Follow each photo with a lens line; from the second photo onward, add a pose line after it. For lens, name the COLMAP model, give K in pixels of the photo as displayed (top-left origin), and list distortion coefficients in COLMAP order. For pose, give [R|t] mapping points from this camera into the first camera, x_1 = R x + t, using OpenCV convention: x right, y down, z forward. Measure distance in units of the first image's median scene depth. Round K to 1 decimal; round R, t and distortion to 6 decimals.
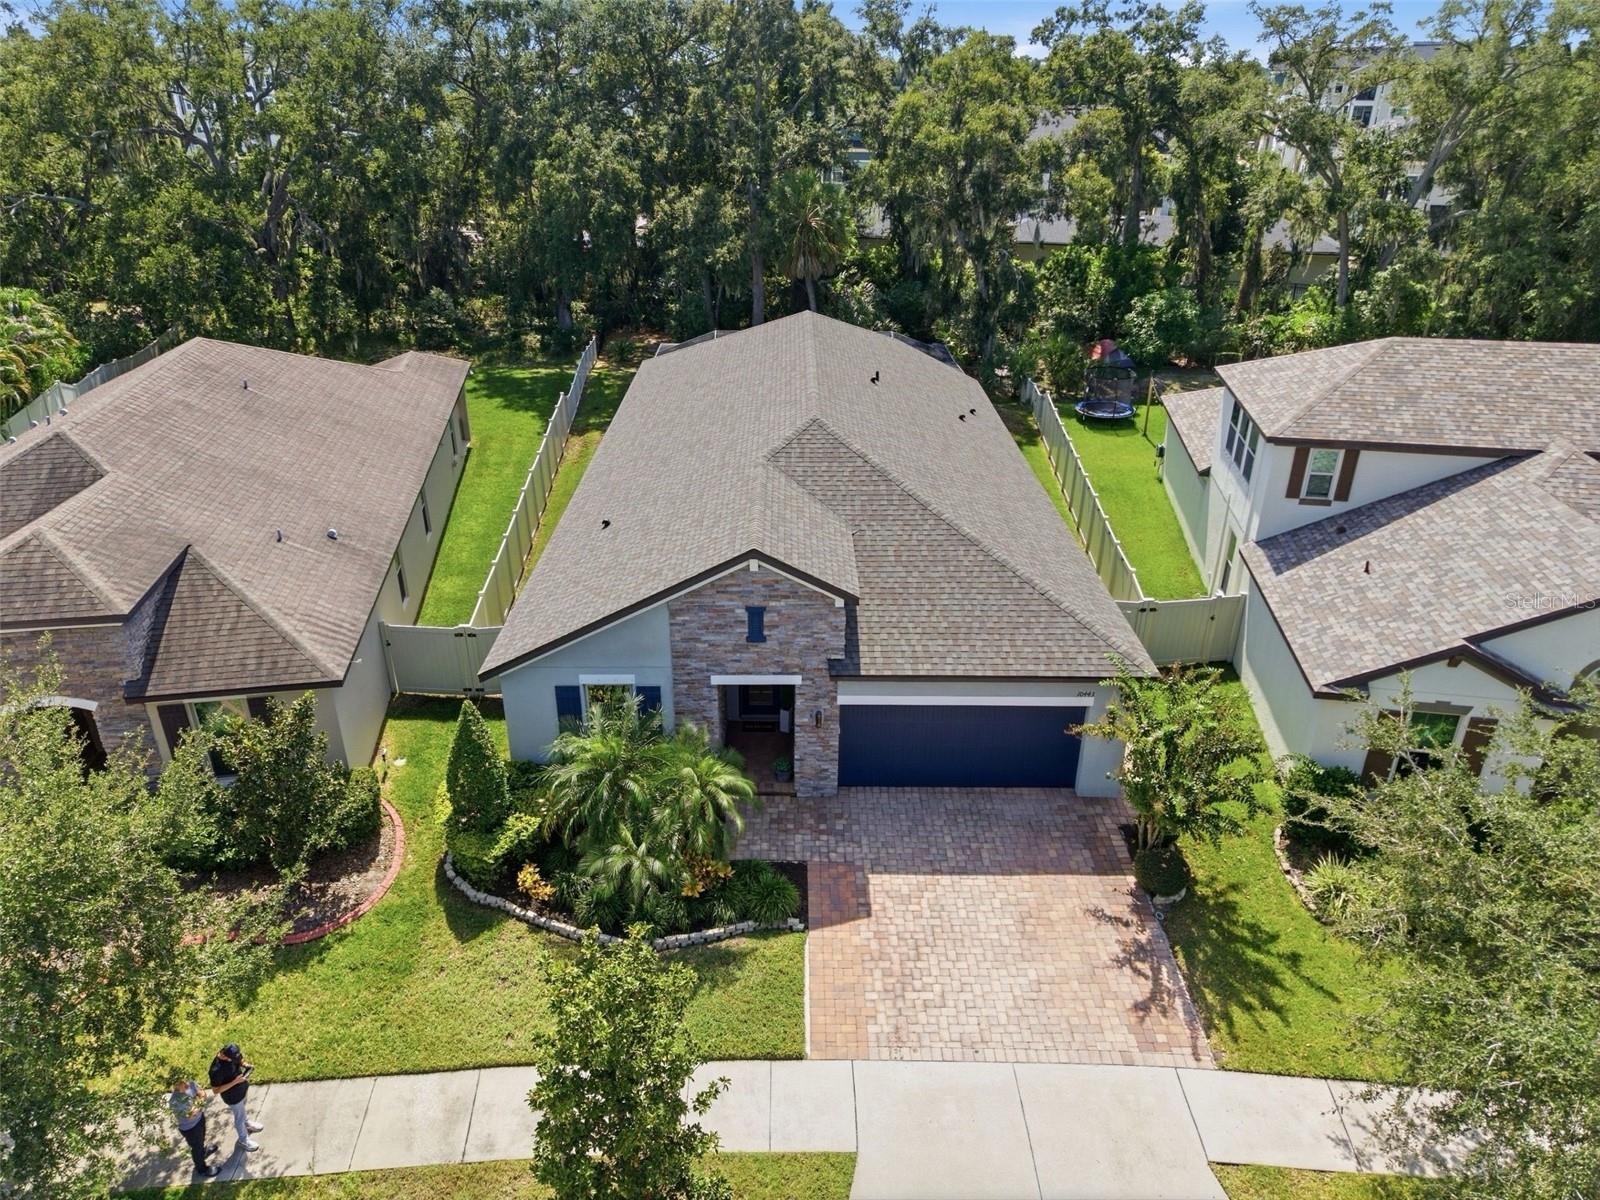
lens RADIAL K [[1078.8, 0, 800.0], [0, 1078.8, 600.0], [0, 0, 1]] dist [0.004291, -0.006425]
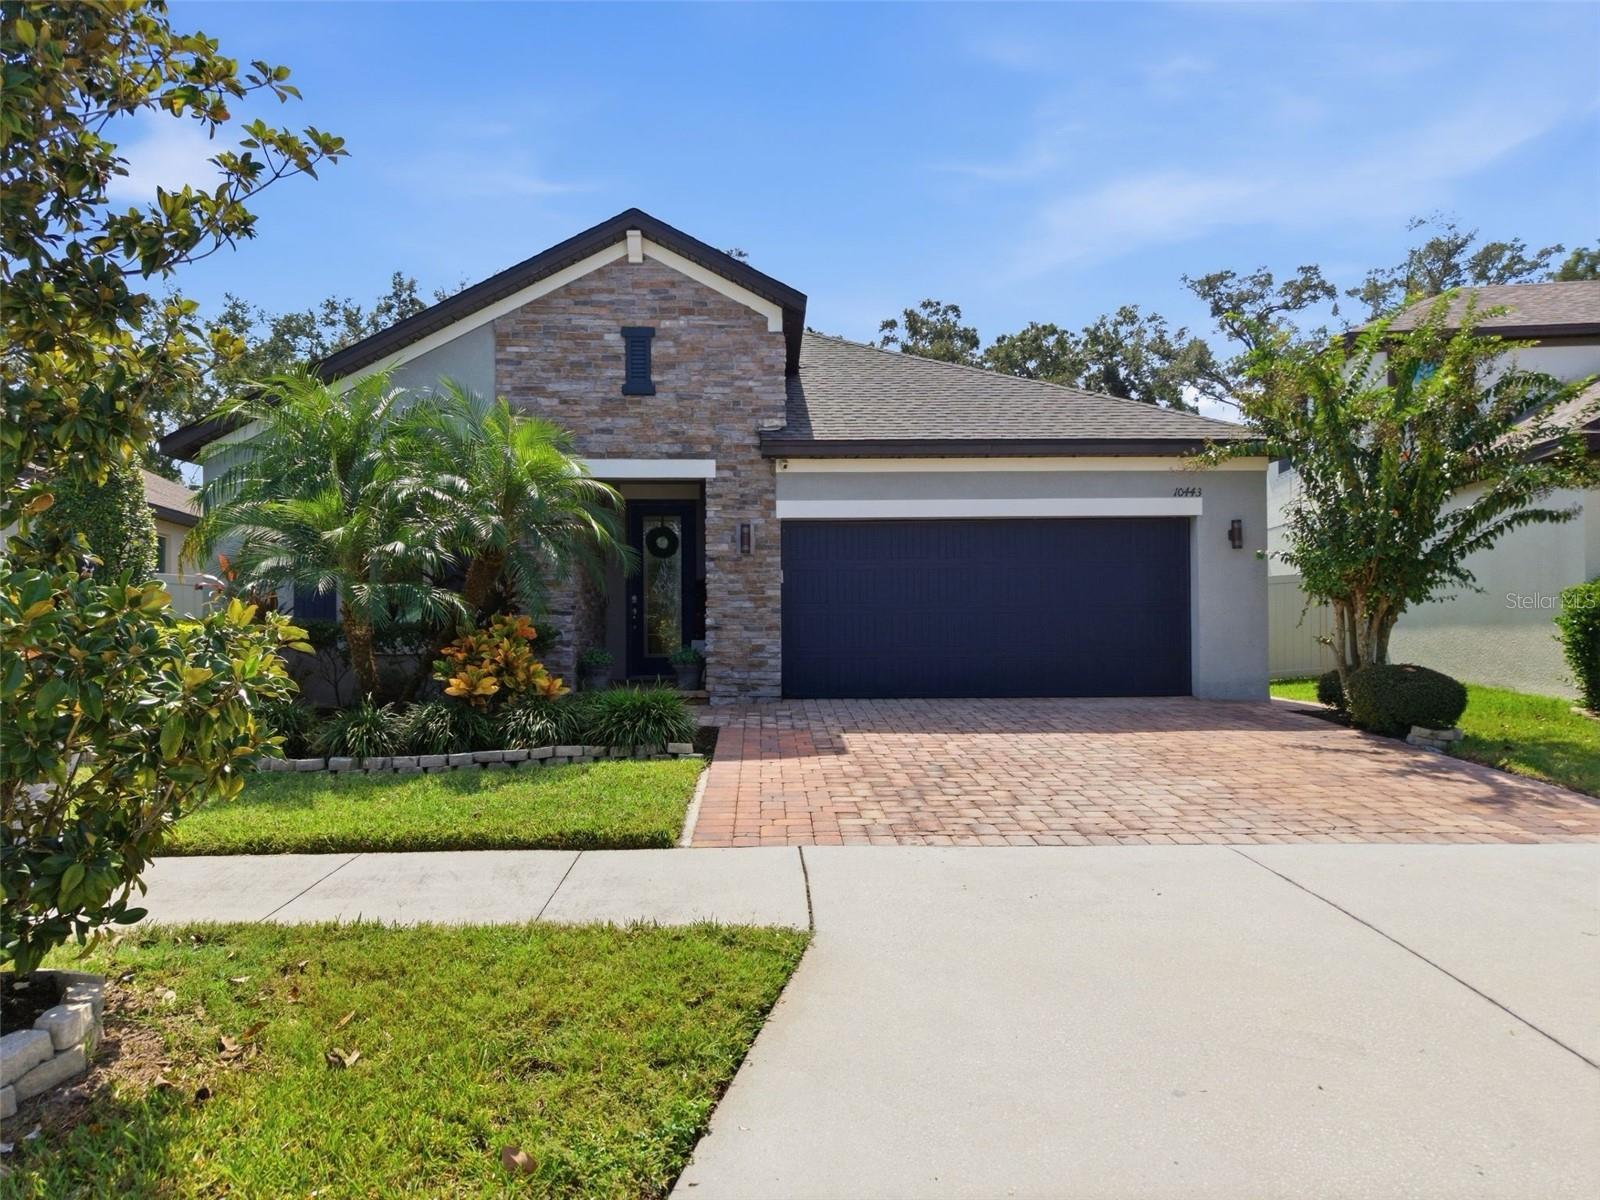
lens RADIAL K [[1078.8, 0, 800.0], [0, 1078.8, 600.0], [0, 0, 1]] dist [0.004291, -0.006425]
pose [[0.999431, -0.013686, 0.030843, 0.029416], [0.025023, 0.913820, -0.405347, 0.391326], [-0.022638, 0.405888, 0.913643, 0.491907]]
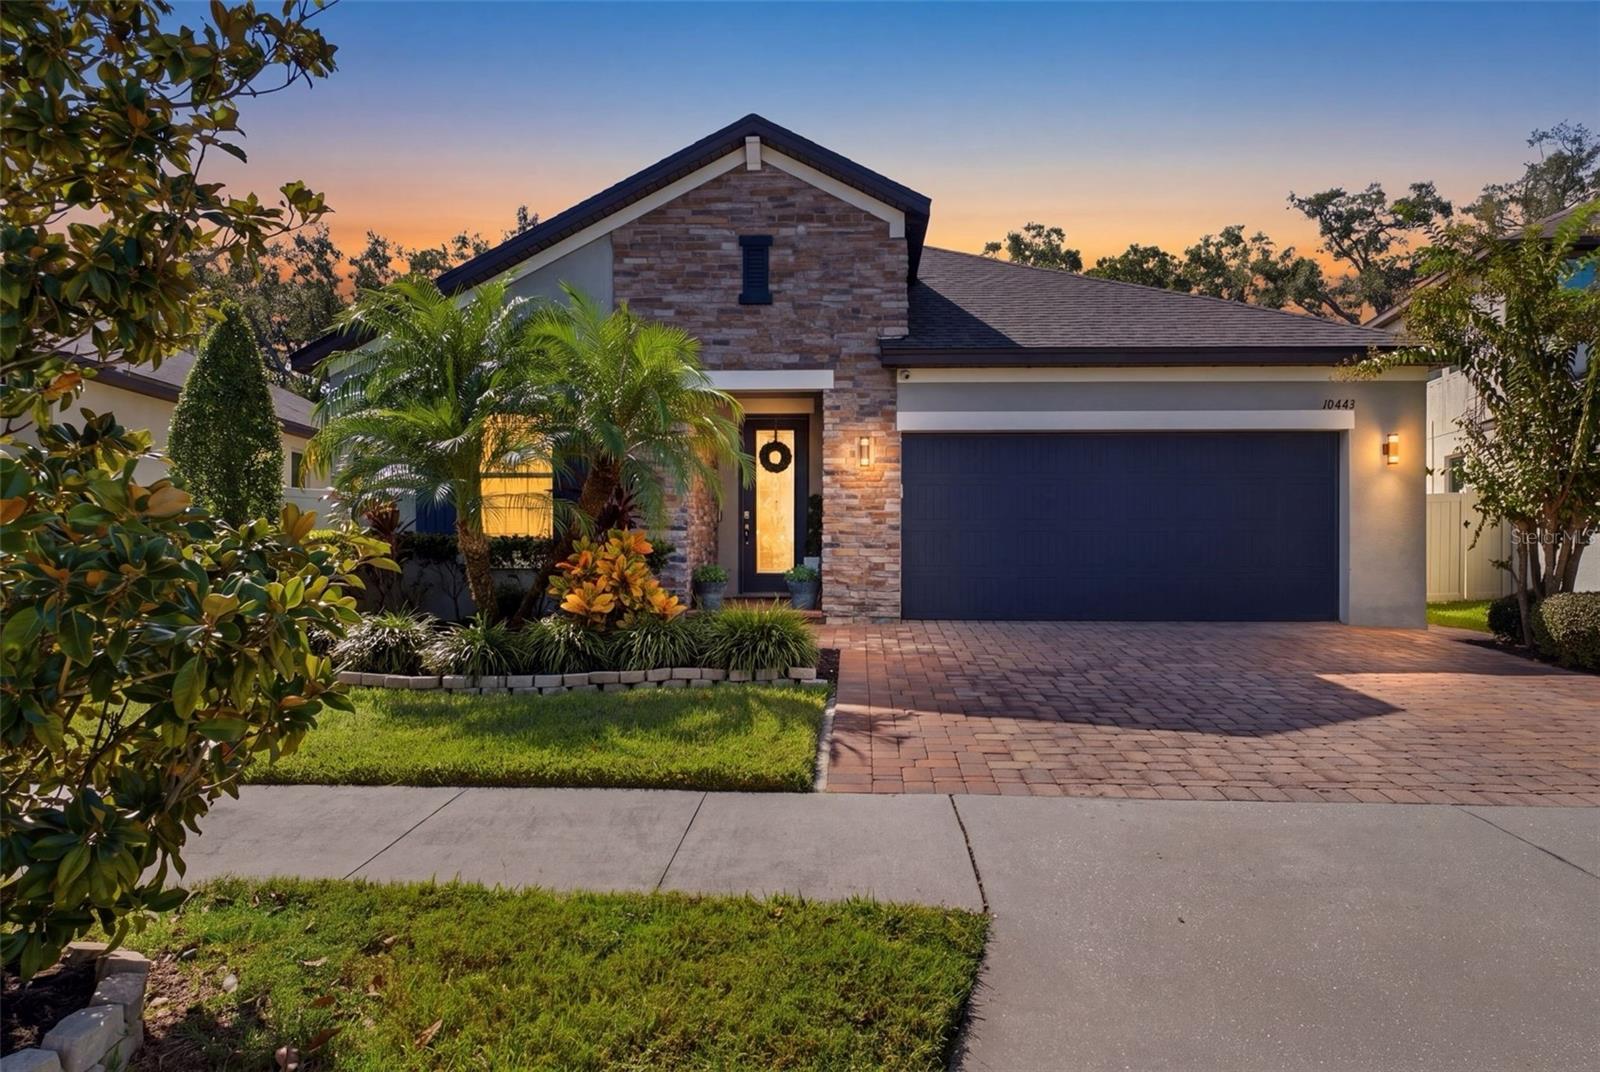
lens RADIAL K [[1038.1, 0, 800.0], [0, 1038.1, 536.0], [0, 0, 1]] dist [-0.072361, 0.075640]
pose [[0.998022, -0.005905, -0.062591, 0.017916], [-0.019031, 0.920490, -0.390302, 0.374529], [0.059920, 0.390721, 0.918557, 0.532317]]
